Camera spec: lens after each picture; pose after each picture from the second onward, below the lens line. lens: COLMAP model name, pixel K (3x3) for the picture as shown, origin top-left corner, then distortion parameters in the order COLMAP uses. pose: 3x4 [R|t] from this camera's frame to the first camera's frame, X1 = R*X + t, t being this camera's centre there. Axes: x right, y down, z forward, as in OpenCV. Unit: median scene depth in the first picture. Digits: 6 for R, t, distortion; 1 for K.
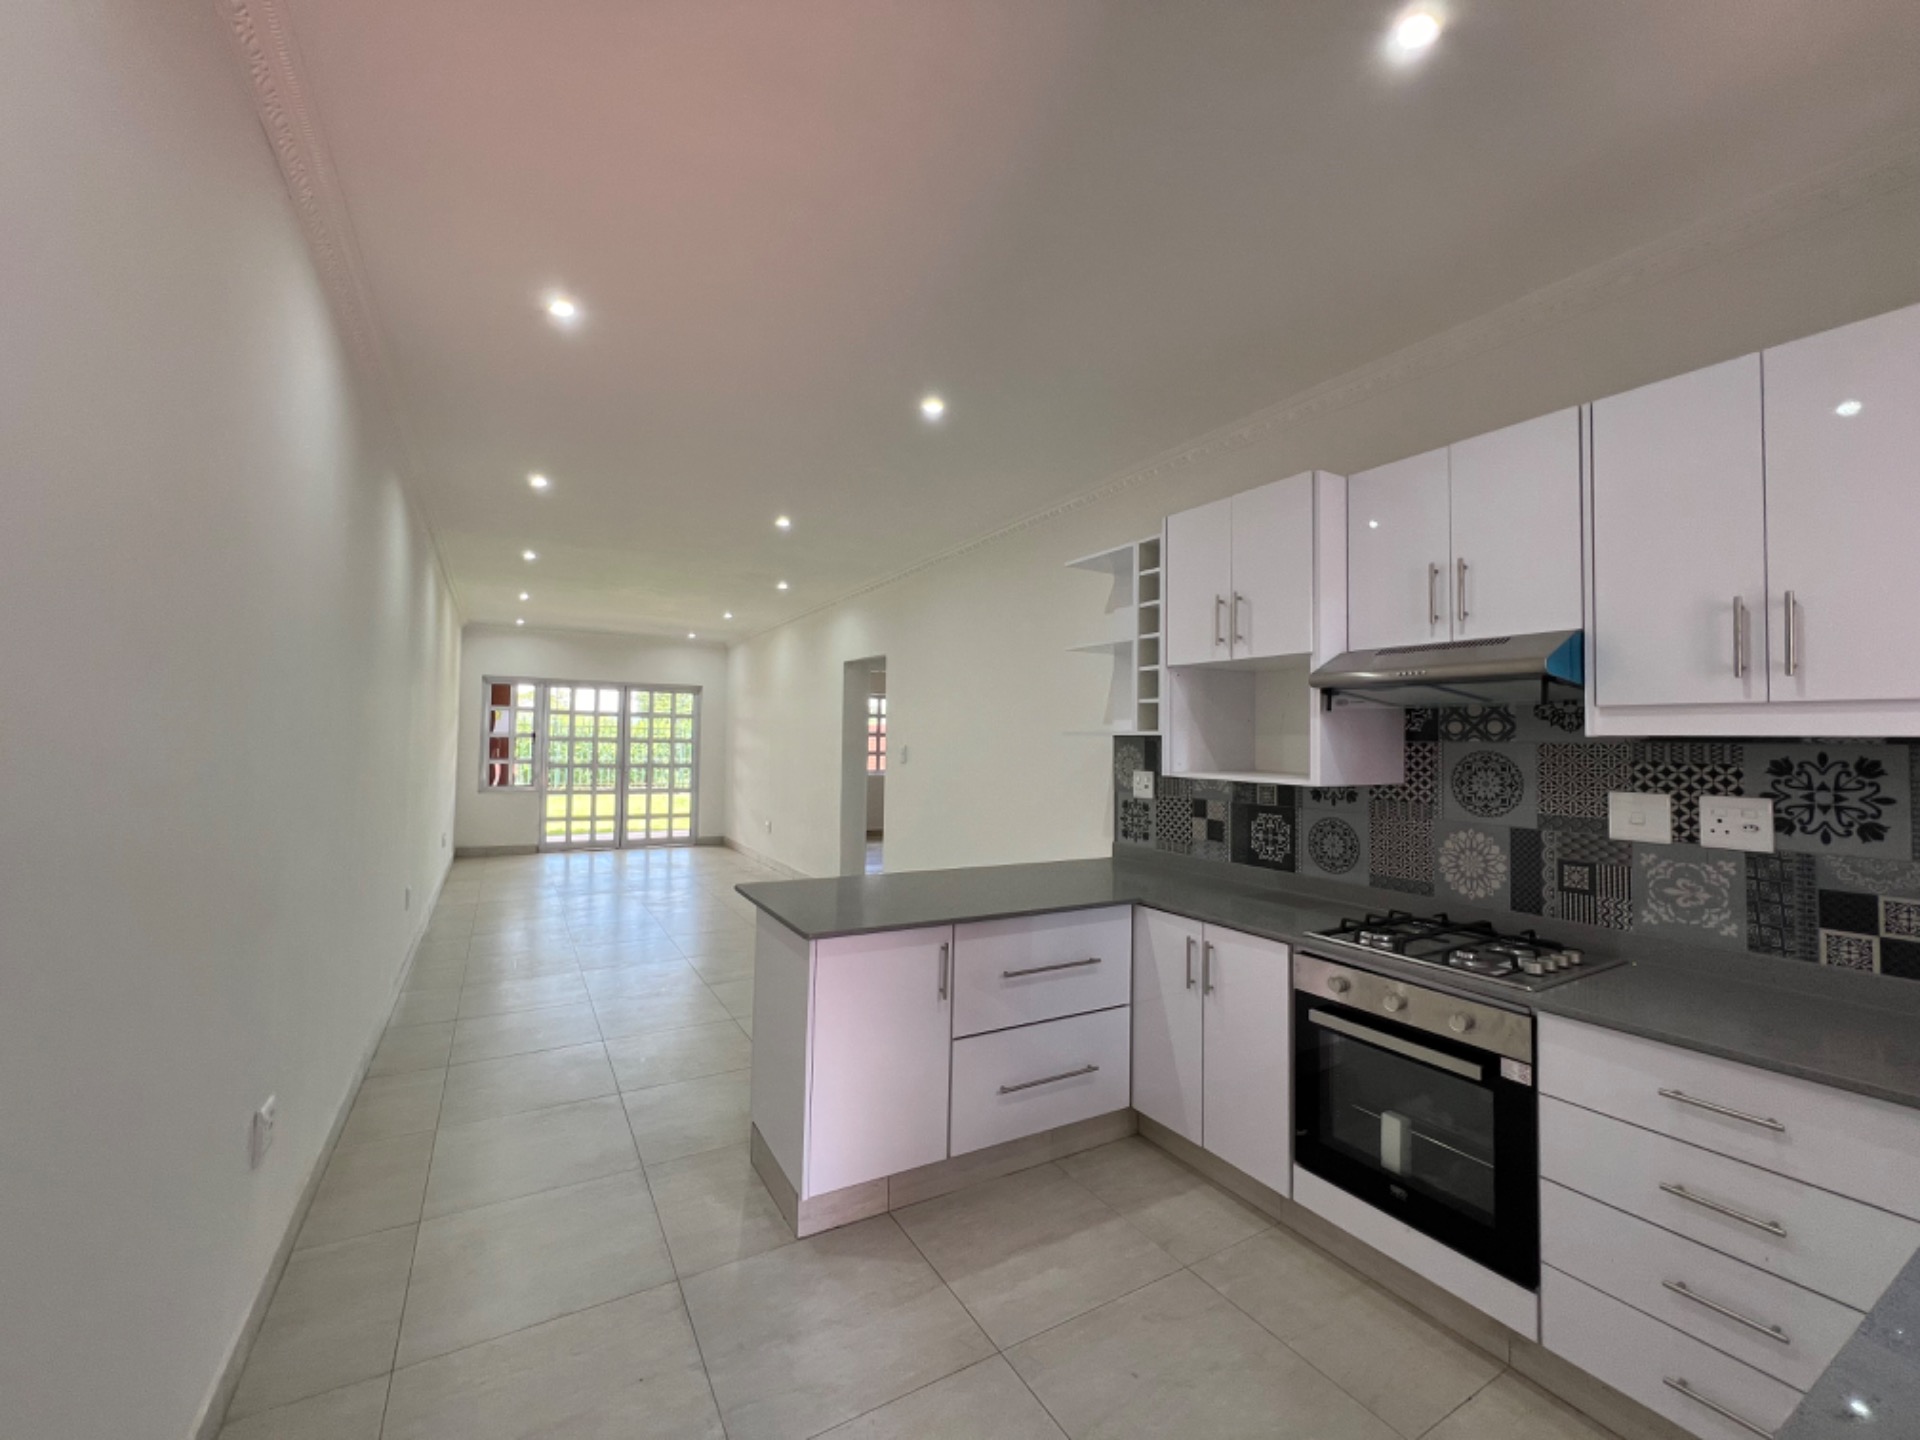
lens RADIAL K [[770.6, 0, 948.8], [0, 770.6, 714.7], [0, 0, 1]] dist [-0.003171, 0.001273]
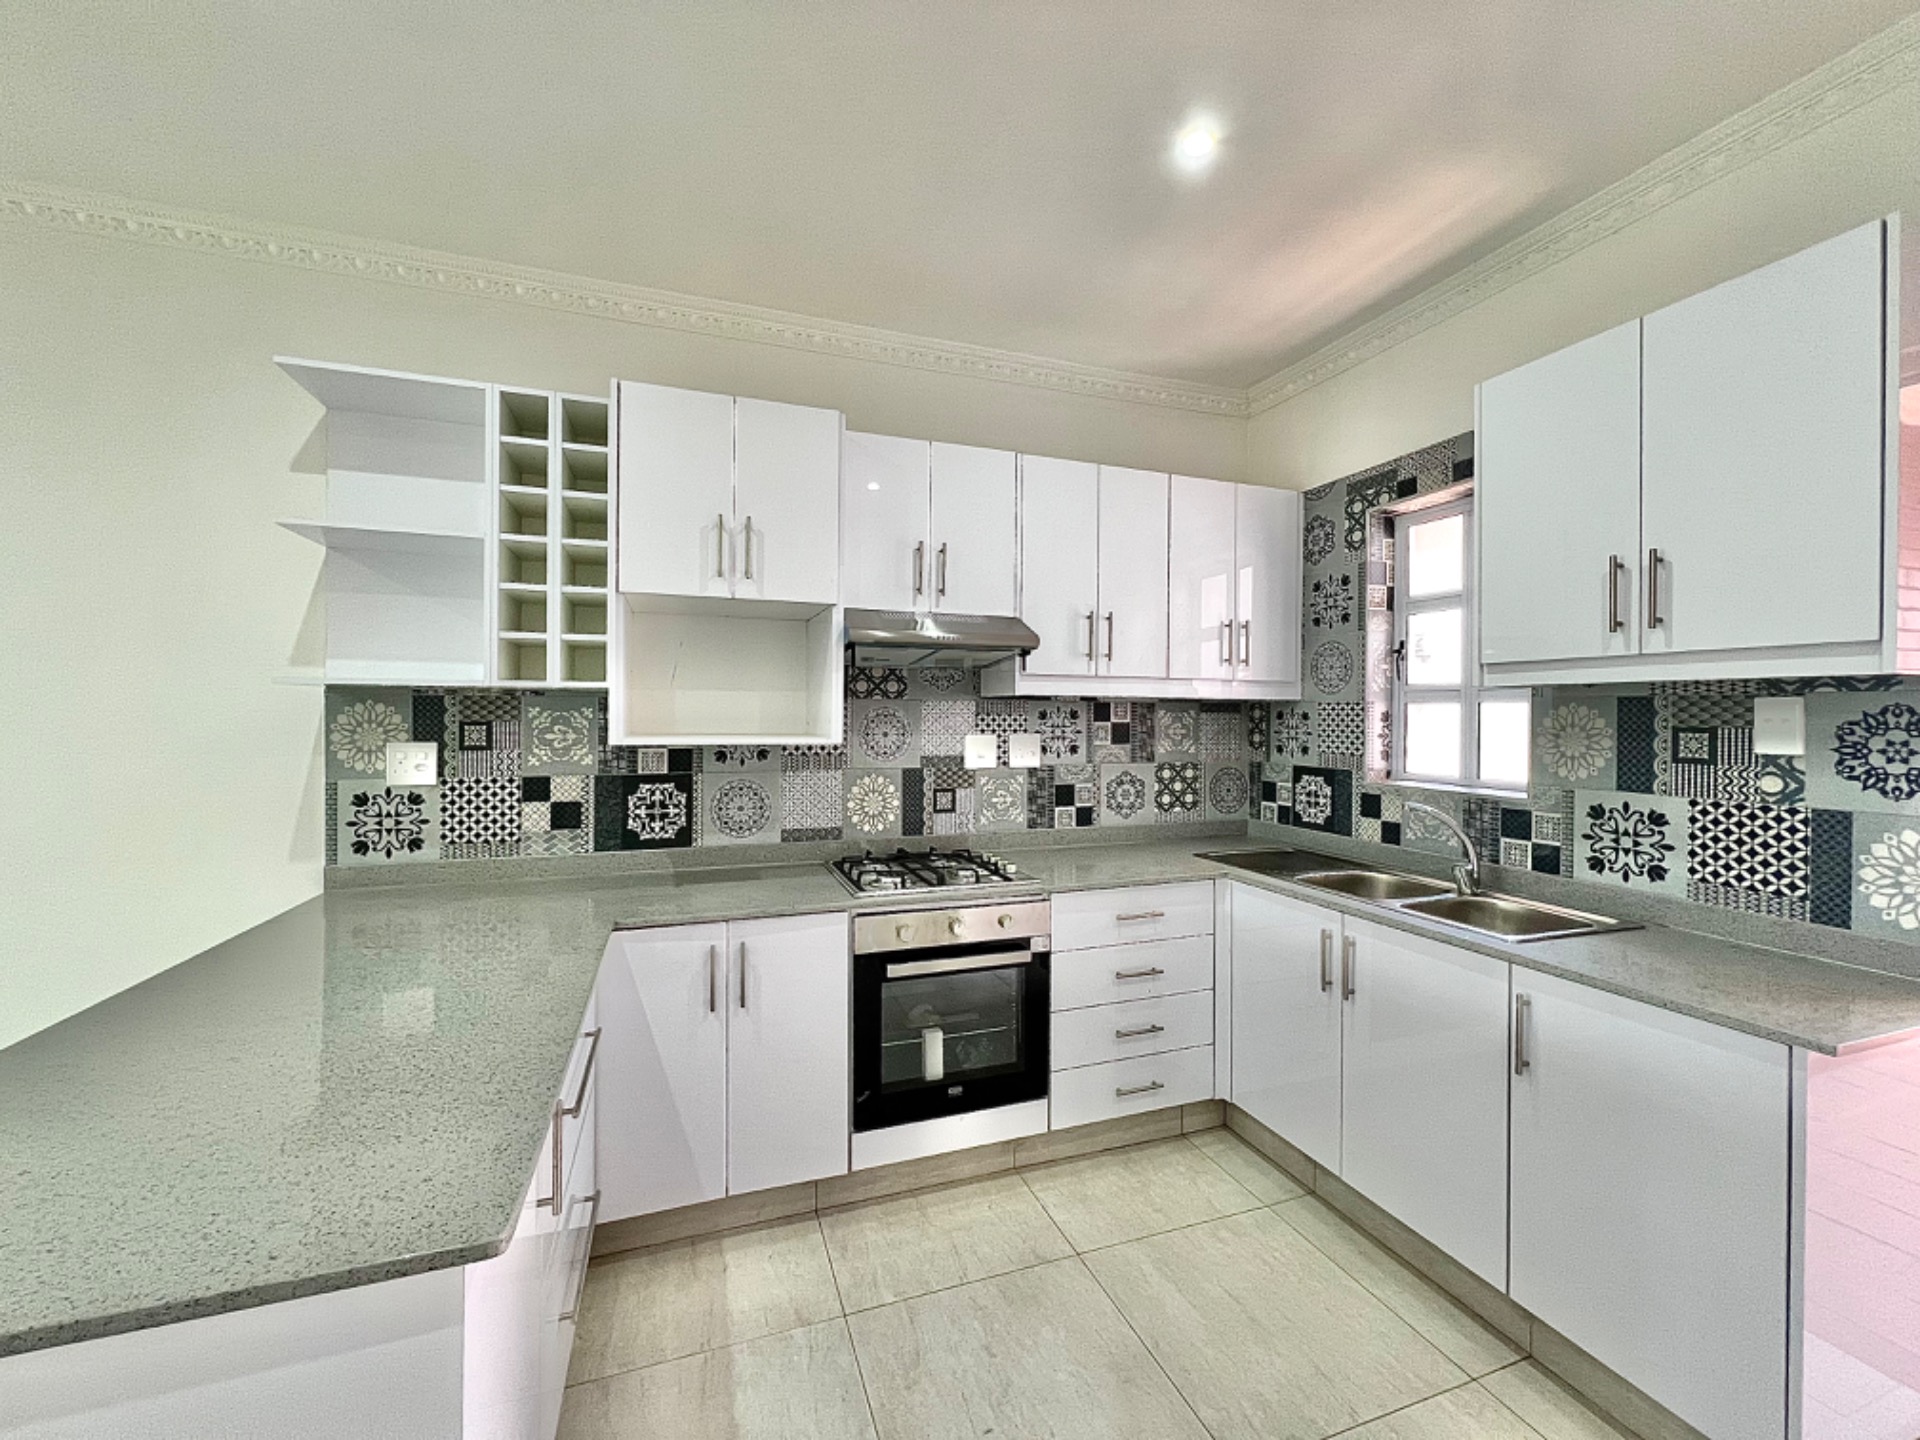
lens RADIAL K [[770.6, 0, 955.2], [0, 770.6, 715.1], [0, 0, 1]] dist [-0.003171, 0.001273]
pose [[0.177088, -0.020555, 0.983980, -0.372471], [-0.038816, 0.998858, 0.027852, 0.019302], [-0.983429, -0.043127, 0.176088, 0.572846]]
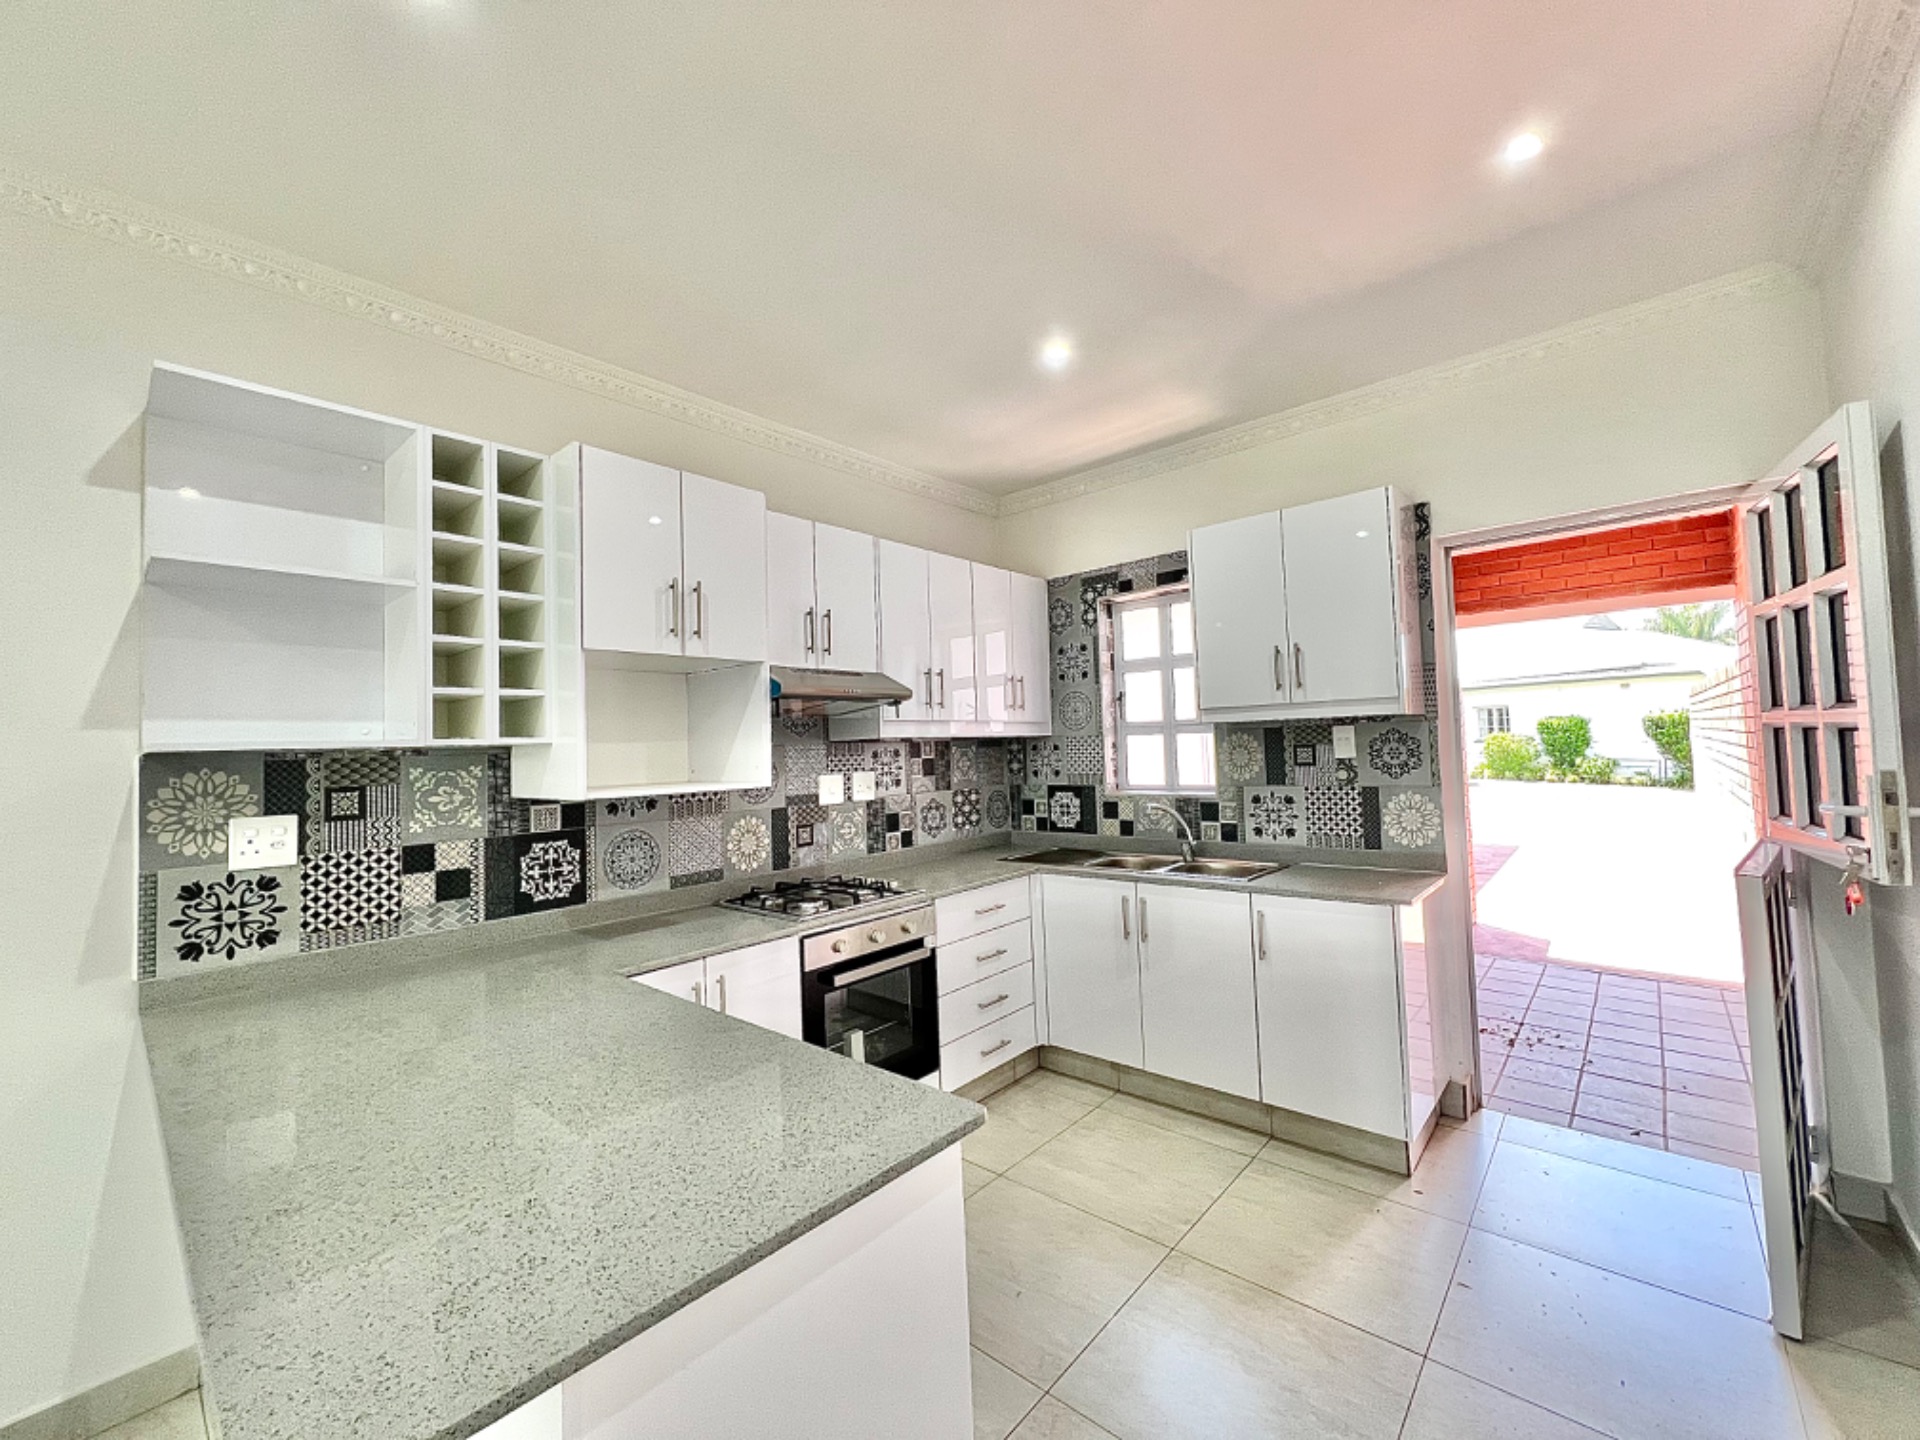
lens RADIAL K [[770.6, 0, 955.0], [0, 770.6, 714.3], [0, 0, 1]] dist [-0.003171, 0.001273]
pose [[-0.319520, 0.032304, 0.947029, -0.522697], [-0.006190, 0.999326, -0.036177, 0.023088], [-0.947559, -0.017421, -0.319104, 0.915600]]
